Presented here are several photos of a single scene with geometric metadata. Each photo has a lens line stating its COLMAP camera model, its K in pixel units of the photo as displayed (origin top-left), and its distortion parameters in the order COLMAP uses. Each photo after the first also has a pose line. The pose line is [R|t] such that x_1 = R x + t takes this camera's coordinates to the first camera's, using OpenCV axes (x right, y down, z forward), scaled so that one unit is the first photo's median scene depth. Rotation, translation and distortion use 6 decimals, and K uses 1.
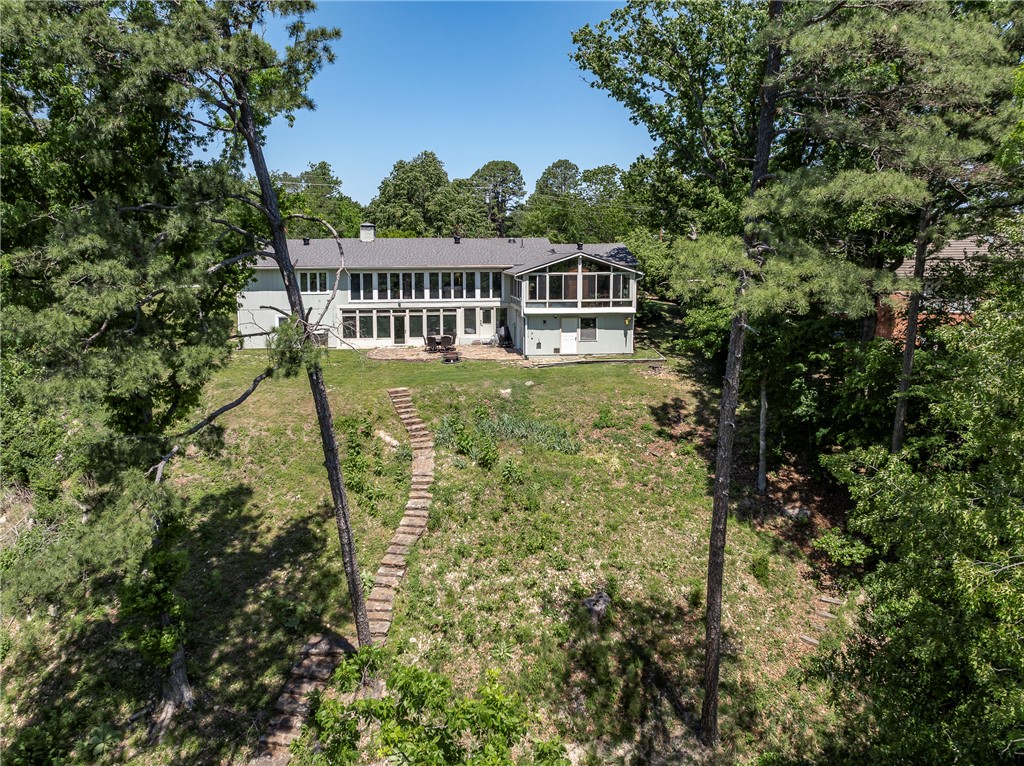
lens RADIAL K [[751.4, 0, 504.7], [0, 751.4, 338.1], [0, 0, 1]] dist [-0.014891, -0.000351]
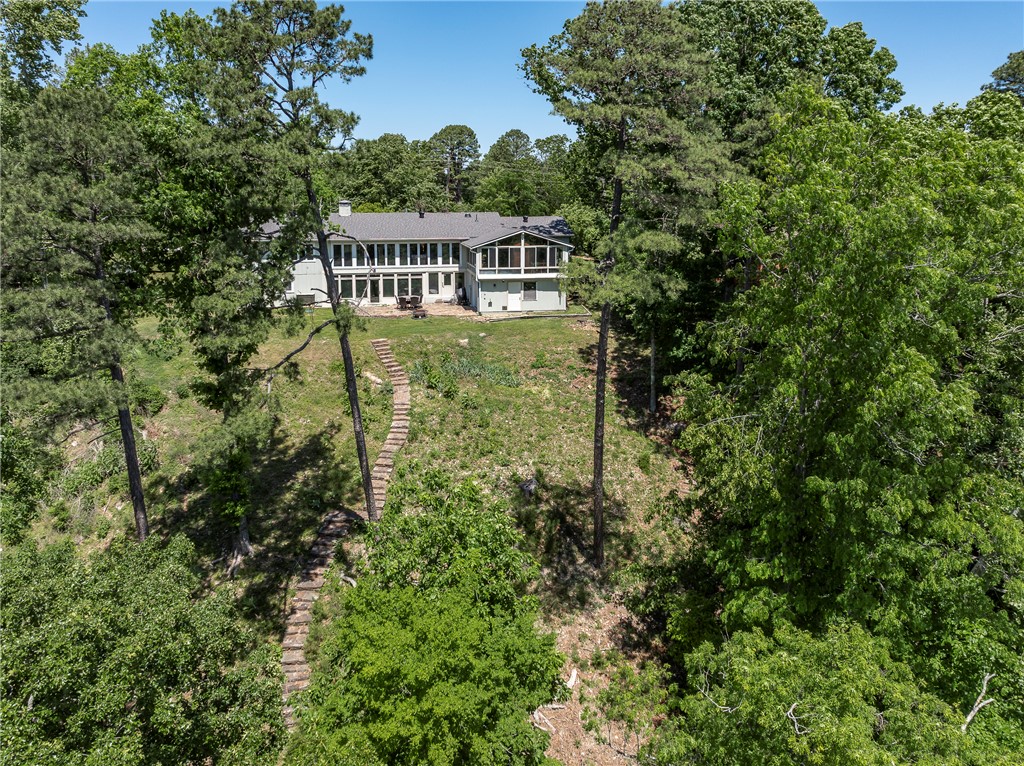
lens RADIAL K [[785.3, 0, 514.3], [0, 785.3, 293.9], [0, 0, 1]] dist [-0.003336, 0.001510]
pose [[0.997627, -0.005078, 0.068668, -0.003946], [0.004636, 0.999968, 0.006592, -0.015582], [-0.068699, -0.006258, 0.997618, -0.301961]]
